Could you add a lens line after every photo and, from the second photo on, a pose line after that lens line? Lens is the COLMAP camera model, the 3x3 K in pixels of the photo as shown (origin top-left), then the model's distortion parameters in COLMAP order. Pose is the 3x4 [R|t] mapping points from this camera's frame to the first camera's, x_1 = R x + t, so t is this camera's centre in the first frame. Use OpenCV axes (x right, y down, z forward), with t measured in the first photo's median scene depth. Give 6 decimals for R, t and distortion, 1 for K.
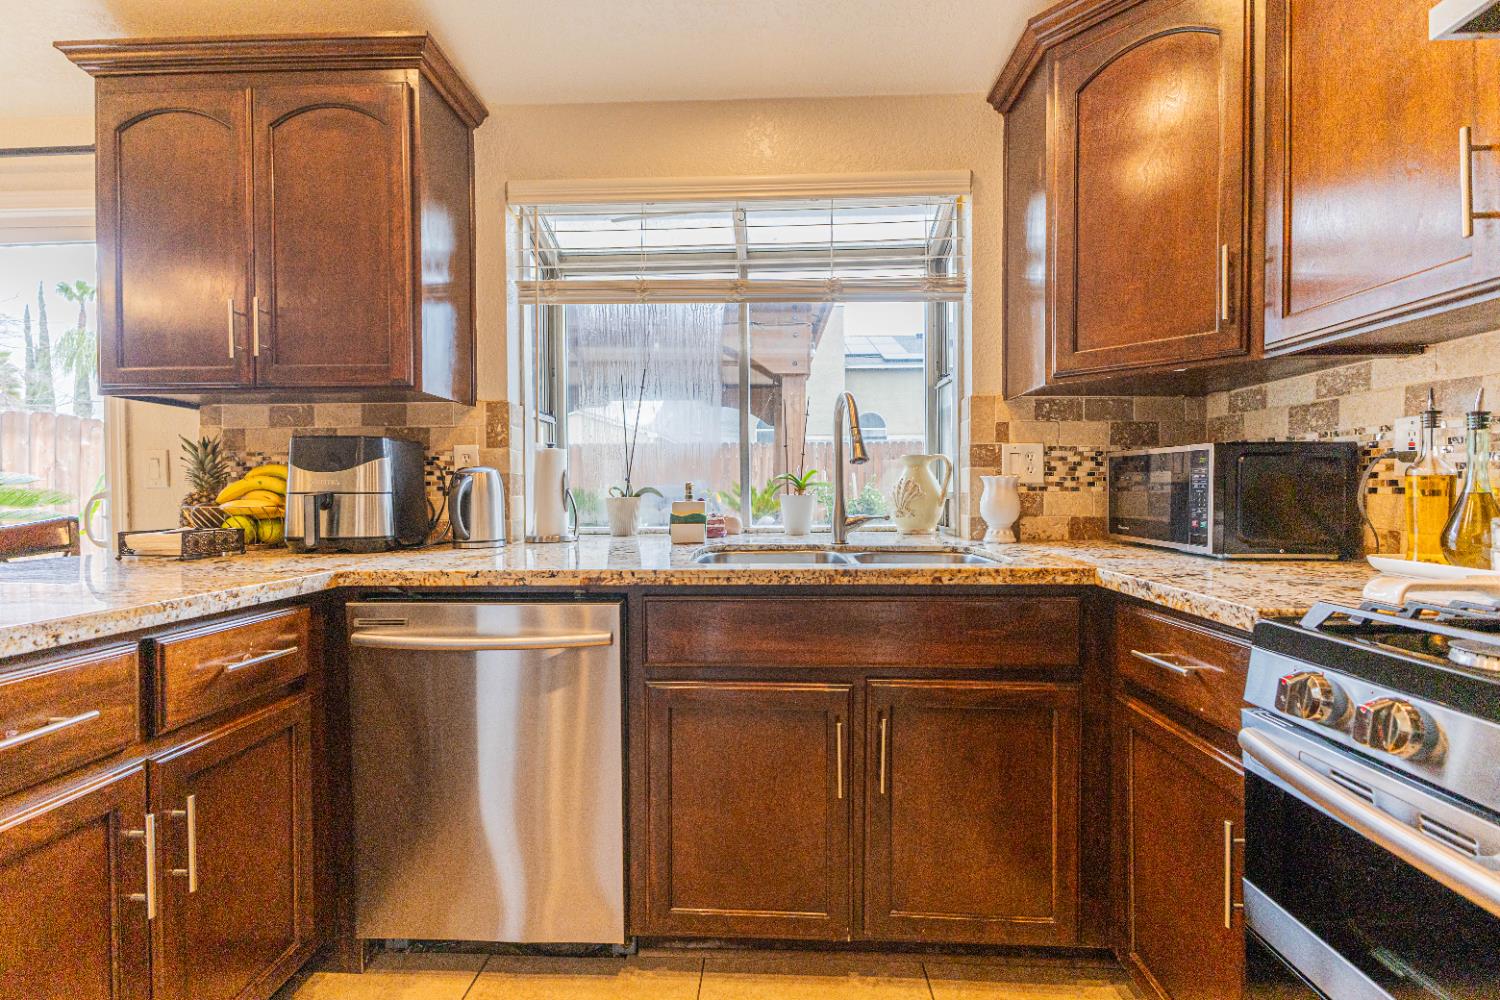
lens RADIAL K [[639.3, 0, 752.7], [0, 639.3, 495.8], [0, 0, 1]] dist [0.001180, -0.000024]
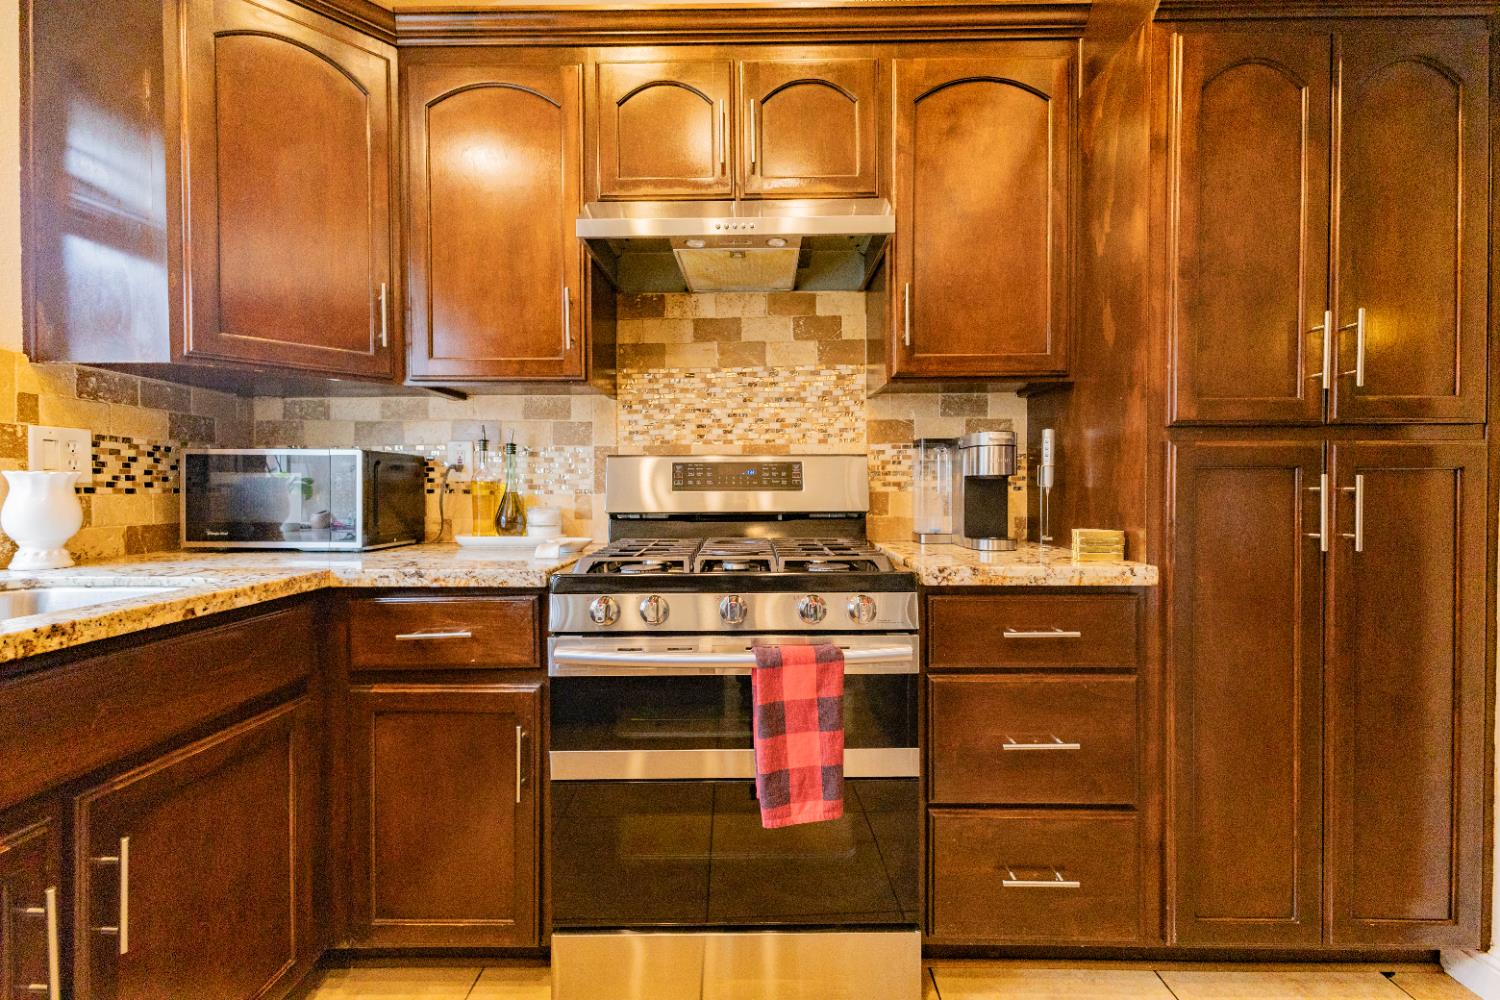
lens RADIAL K [[639.3, 0, 752.7], [0, 639.3, 495.8], [0, 0, 1]] dist [0.001180, -0.000024]
pose [[-0.026611, -0.008939, 0.999606, -0.403131], [0.013671, 0.999863, 0.009305, -0.001612], [-0.999552, 0.013913, -0.026485, 0.314078]]
